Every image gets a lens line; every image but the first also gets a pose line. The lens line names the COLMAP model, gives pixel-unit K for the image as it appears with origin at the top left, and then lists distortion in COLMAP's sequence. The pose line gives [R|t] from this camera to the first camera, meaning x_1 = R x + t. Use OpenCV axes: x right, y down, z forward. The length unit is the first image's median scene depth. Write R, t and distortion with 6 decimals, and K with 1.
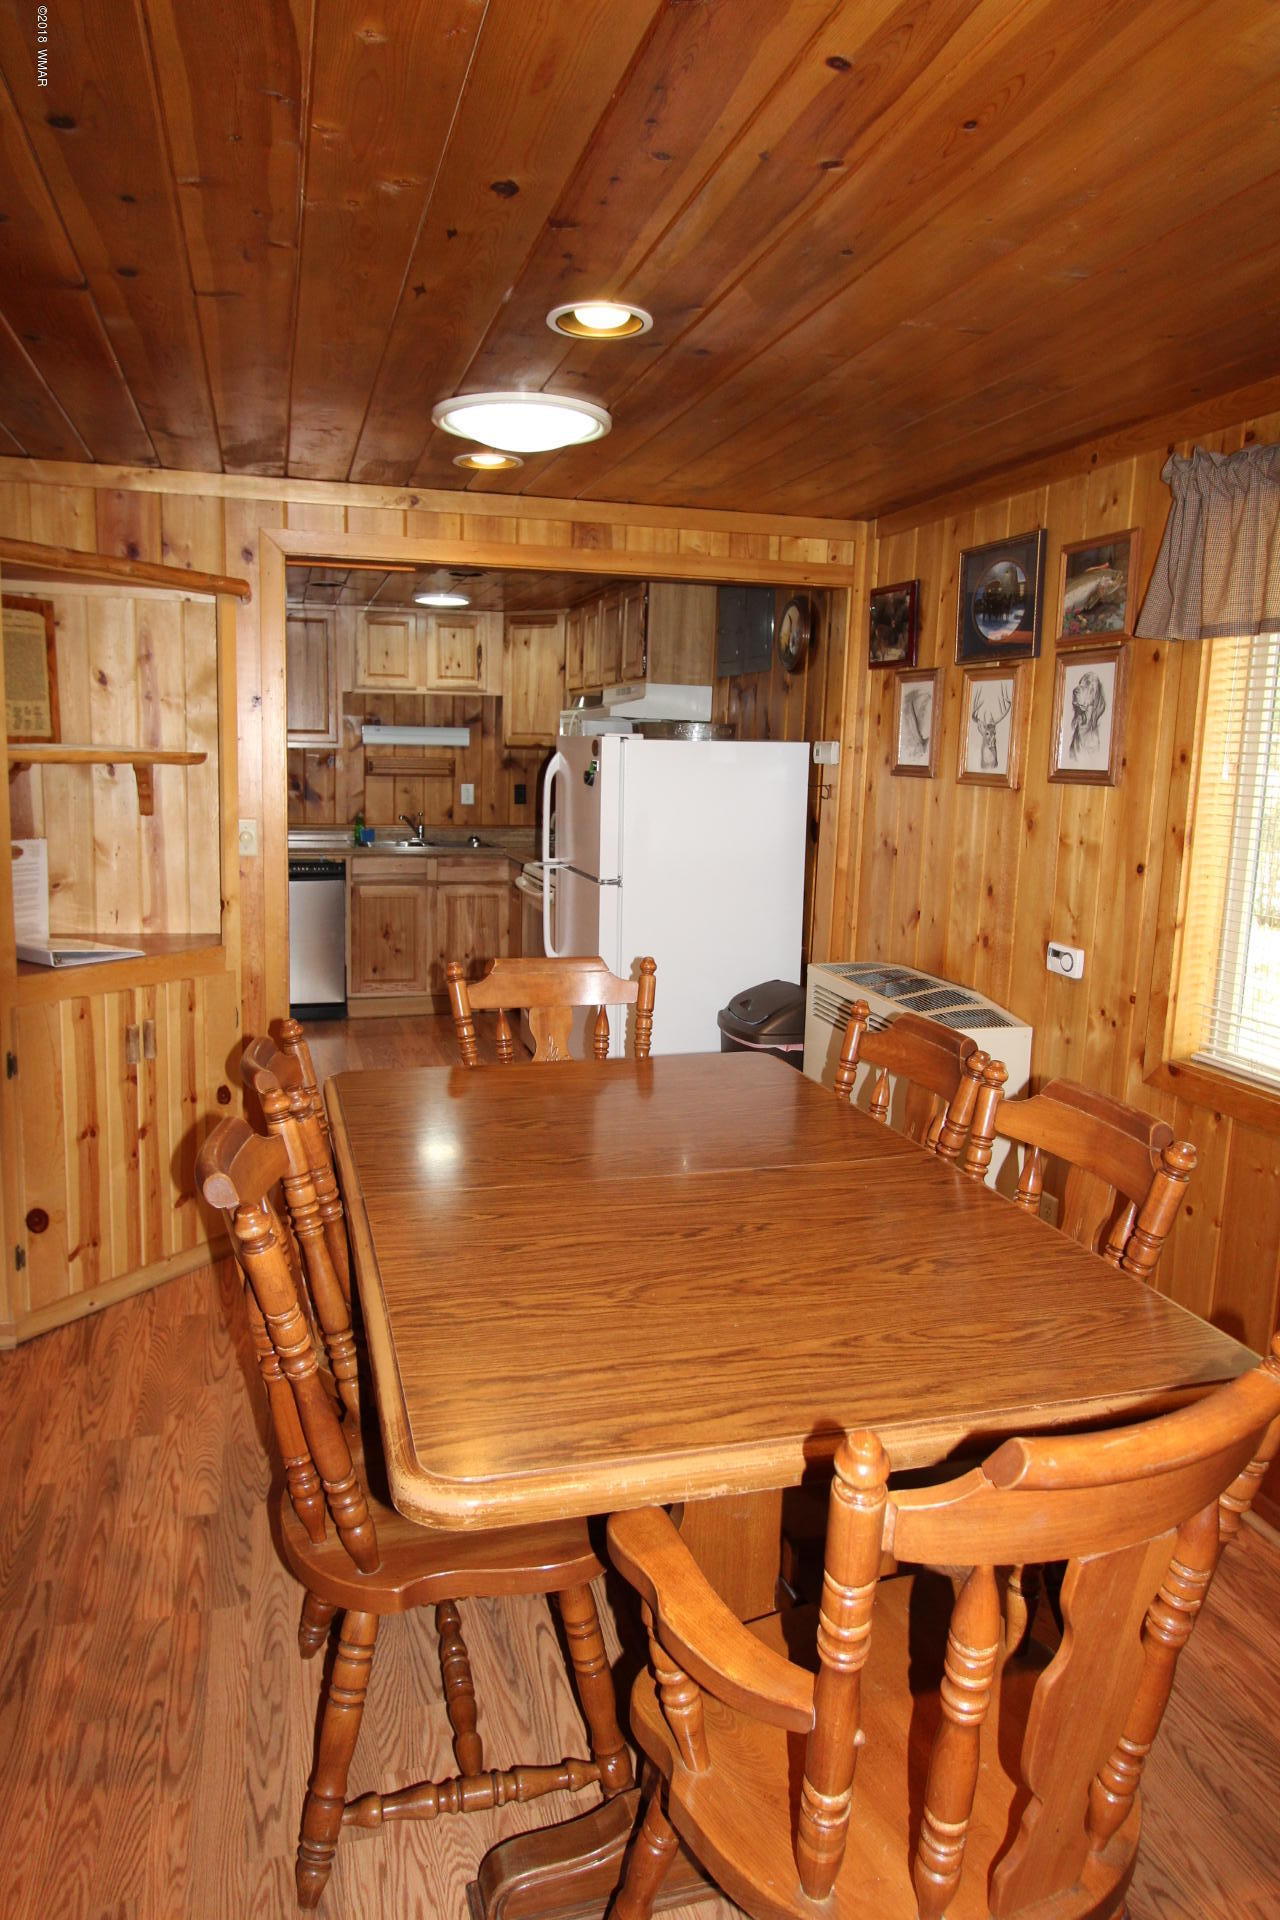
lens RADIAL K [[1270.0, 0, 631.0], [0, 1270.0, 946.1], [0, 0, 1]] dist [-0.009122, 0.001346]
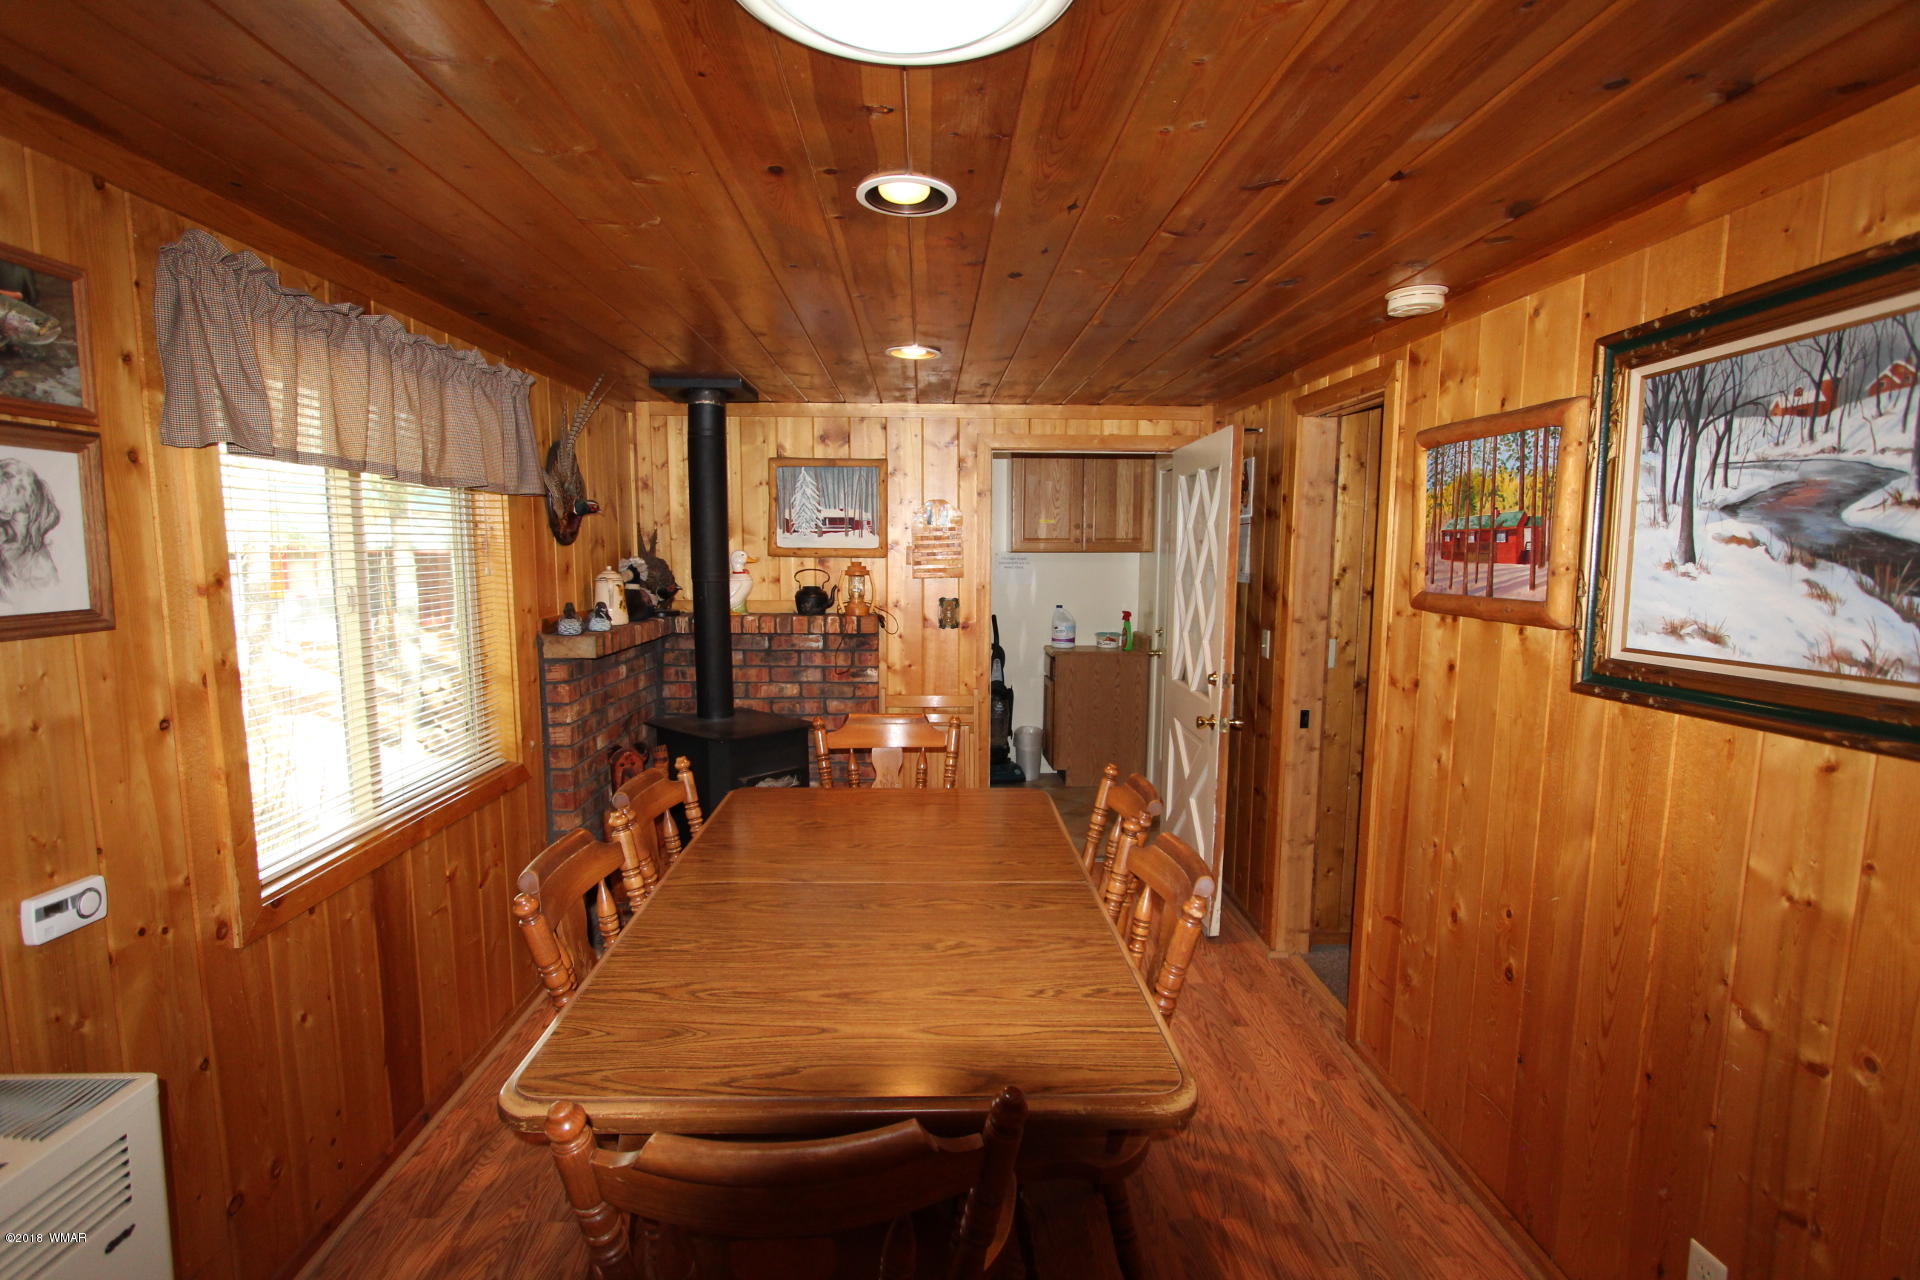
lens RADIAL K [[881.3, 0, 961.3], [0, 881.3, 643.0], [0, 0, 1]] dist [-0.015931, 0.001410]
pose [[-0.973396, -0.062981, 0.220305, -0.263005], [-0.002056, 0.963845, 0.266457, -0.338855], [-0.229122, 0.258915, -0.938332, 1.833598]]
